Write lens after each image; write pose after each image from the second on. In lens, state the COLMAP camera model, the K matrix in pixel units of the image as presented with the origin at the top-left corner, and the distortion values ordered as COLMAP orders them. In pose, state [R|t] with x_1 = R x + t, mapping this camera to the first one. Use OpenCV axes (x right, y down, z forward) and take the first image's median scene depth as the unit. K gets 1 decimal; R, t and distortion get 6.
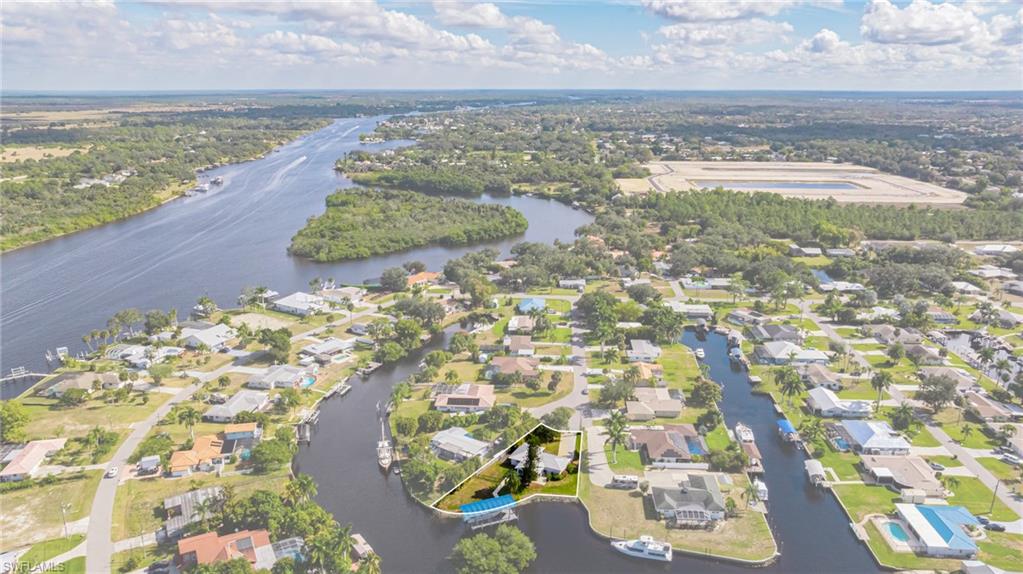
lens RADIAL K [[728.0, 0, 511.5], [0, 728.0, 287.0], [0, 0, 1]] dist [-0.020710, -0.002123]
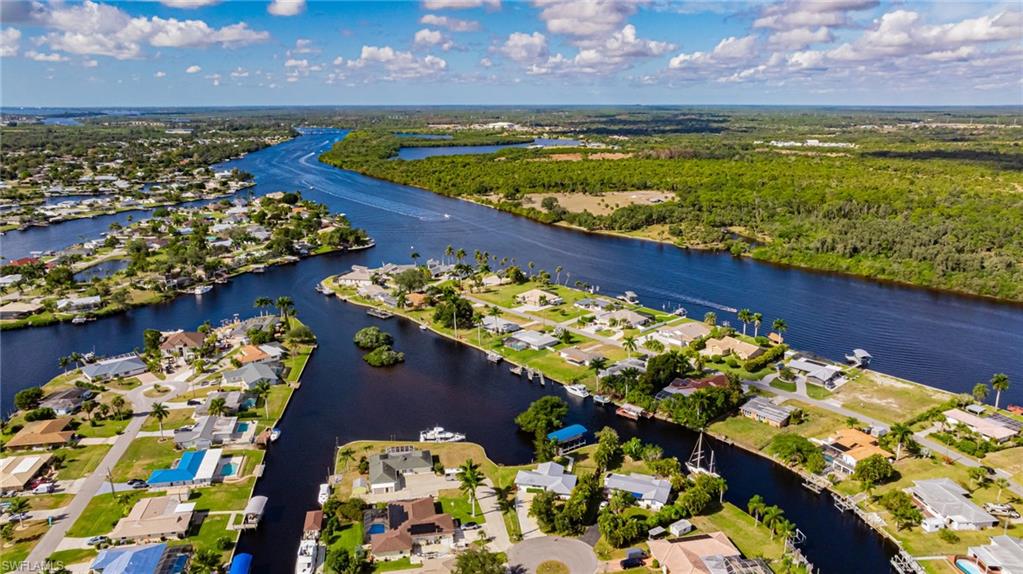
lens RADIAL K [[728.0, 0, 511.5], [0, 728.0, 287.0], [0, 0, 1]] dist [-0.020710, -0.002123]
pose [[-0.966345, 0.068115, -0.248070, 0.319922], [-0.065155, 0.868063, 0.492160, -0.480108], [0.248863, 0.491759, -0.834410, 1.748899]]
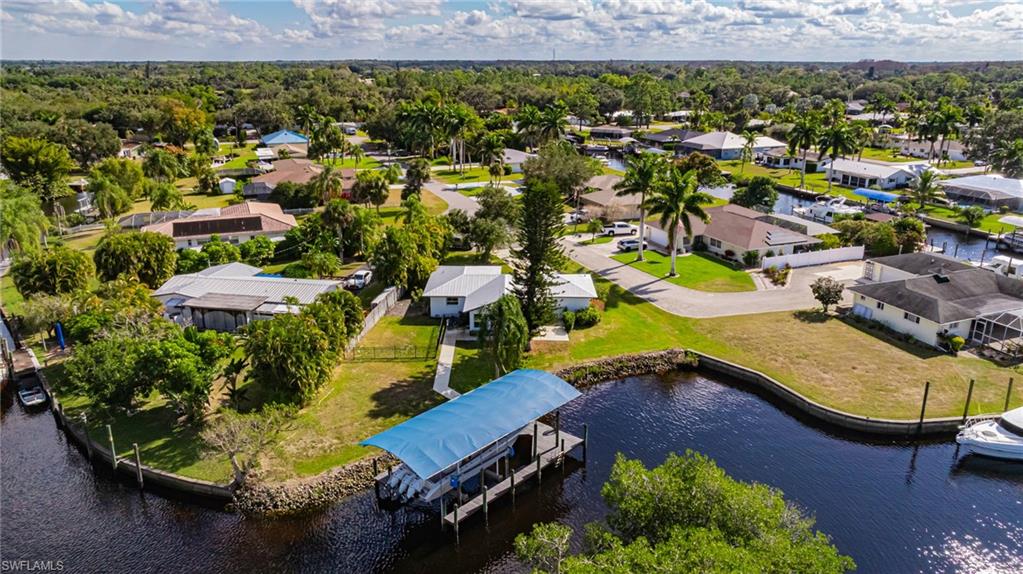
lens RADIAL K [[728.0, 0, 511.5], [0, 728.0, 287.0], [0, 0, 1]] dist [-0.020710, -0.002123]
pose [[0.900749, -0.127123, 0.415320, -0.109697], [0.115142, 0.991887, 0.053881, 0.228737], [-0.418800, -0.000712, 0.908078, 0.718178]]
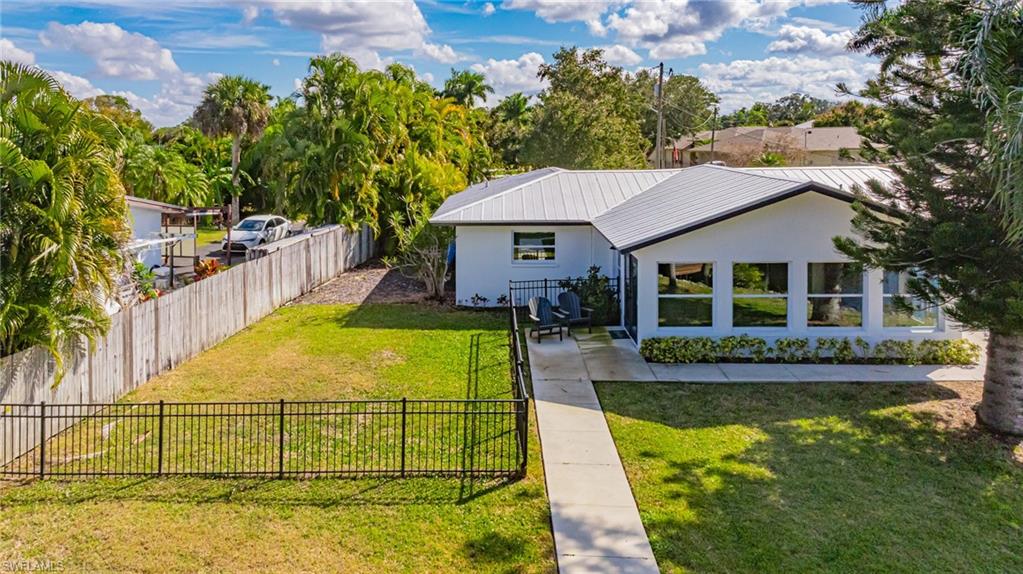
lens RADIAL K [[728.0, 0, 511.5], [0, 728.0, 287.0], [0, 0, 1]] dist [-0.020710, -0.002123]
pose [[0.890755, -0.082631, 0.446909, -0.038244], [0.107058, 0.993811, -0.029633, 0.258787], [-0.441694, 0.074241, 0.894088, 0.960900]]
